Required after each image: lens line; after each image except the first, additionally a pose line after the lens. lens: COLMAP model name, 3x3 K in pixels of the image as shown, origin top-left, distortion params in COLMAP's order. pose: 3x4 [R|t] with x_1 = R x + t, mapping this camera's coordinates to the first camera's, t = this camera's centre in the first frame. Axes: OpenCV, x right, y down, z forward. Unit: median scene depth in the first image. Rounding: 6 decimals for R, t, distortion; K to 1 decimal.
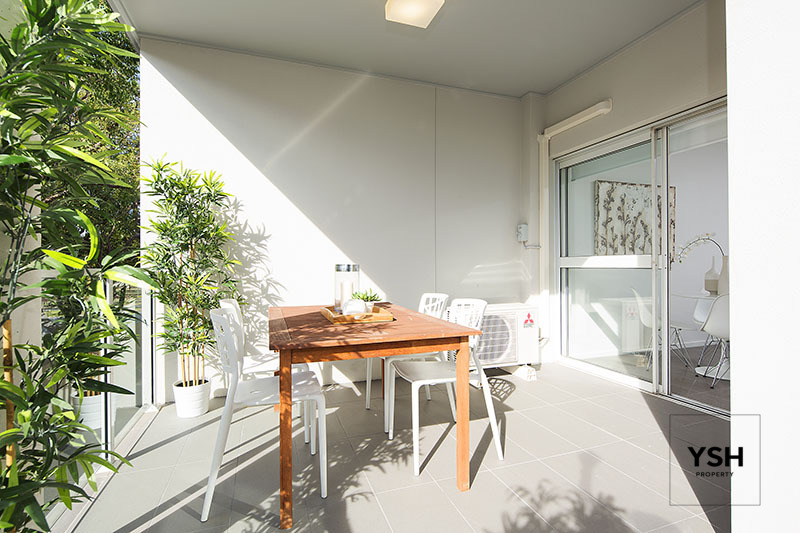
lens RADIAL K [[392.4, 0, 401.0], [0, 392.4, 270.4], [0, 0, 1]] dist [0.002406, -0.001007]
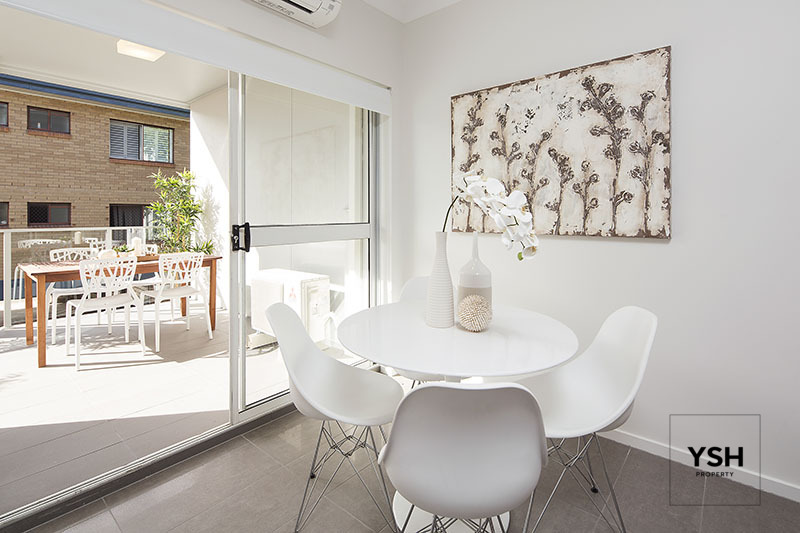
lens RADIAL K [[390.1, 0, 405.5], [0, 390.1, 216.2], [0, 0, 1]] dist [0.008040, 0.000907]
pose [[0.498499, 0.008079, -0.866852, 0.967004], [-0.012407, 0.999921, 0.002184, -0.043951], [0.866801, 0.009666, 0.498560, 0.621265]]
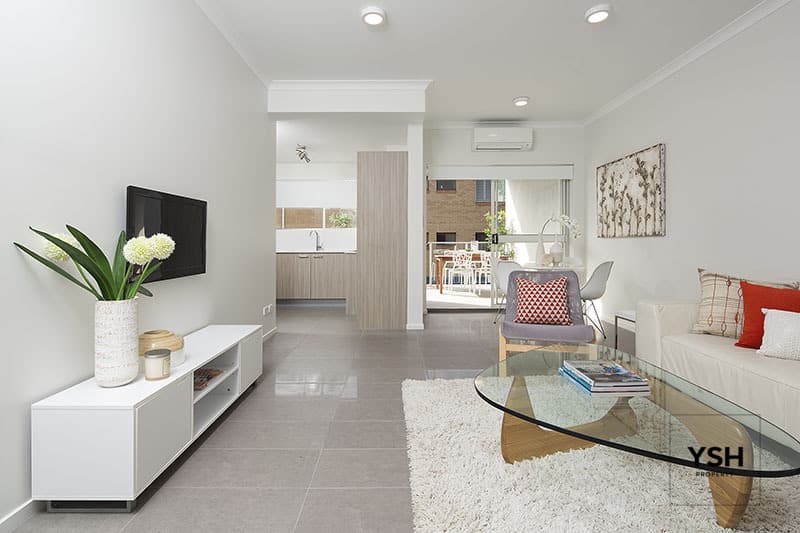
lens RADIAL K [[392.4, 0, 384.0], [0, 392.4, 246.3], [0, 0, 1]] dist [0.002406, -0.001007]
pose [[-0.367841, 0.011246, -0.929821, 1.783112], [-0.006124, 0.999876, 0.014516, -0.007396], [0.929868, 0.011034, -0.367727, 0.821077]]
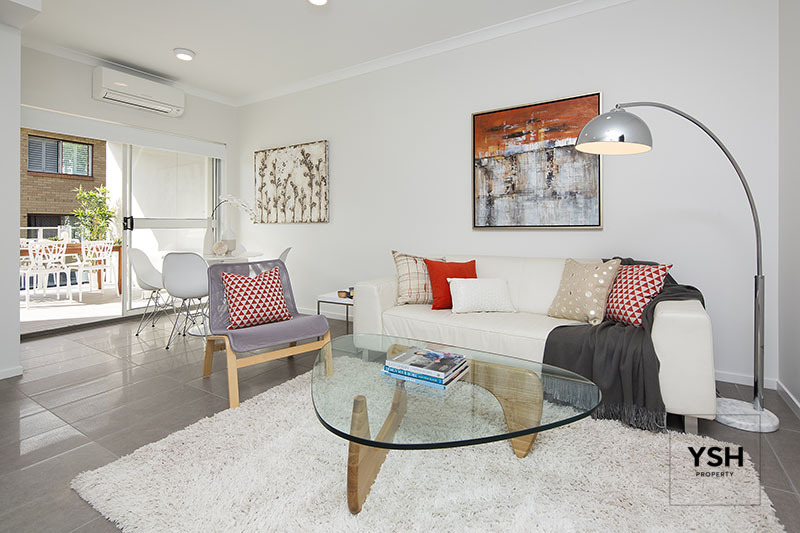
lens RADIAL K [[392.4, 0, 406.7], [0, 392.4, 226.0], [0, 0, 1]] dist [0.002406, -0.001007]
pose [[0.614368, -0.000987, -0.789019, 1.637119], [-0.010181, 0.999906, -0.009178, -0.006482], [0.788954, 0.013672, 0.614300, 0.631328]]
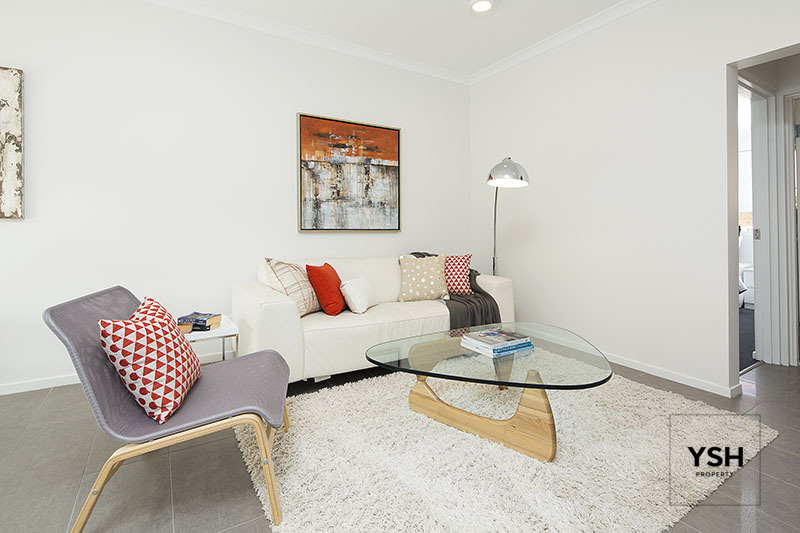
lens RADIAL K [[392.4, 0, 406.9], [0, 392.4, 229.5], [0, 0, 1]] dist [0.002406, -0.001007]
pose [[0.976614, 0.011456, 0.214696, 1.147931], [-0.009122, 0.999888, -0.011859, -0.006277], [-0.214807, 0.009623, 0.976609, 0.431089]]
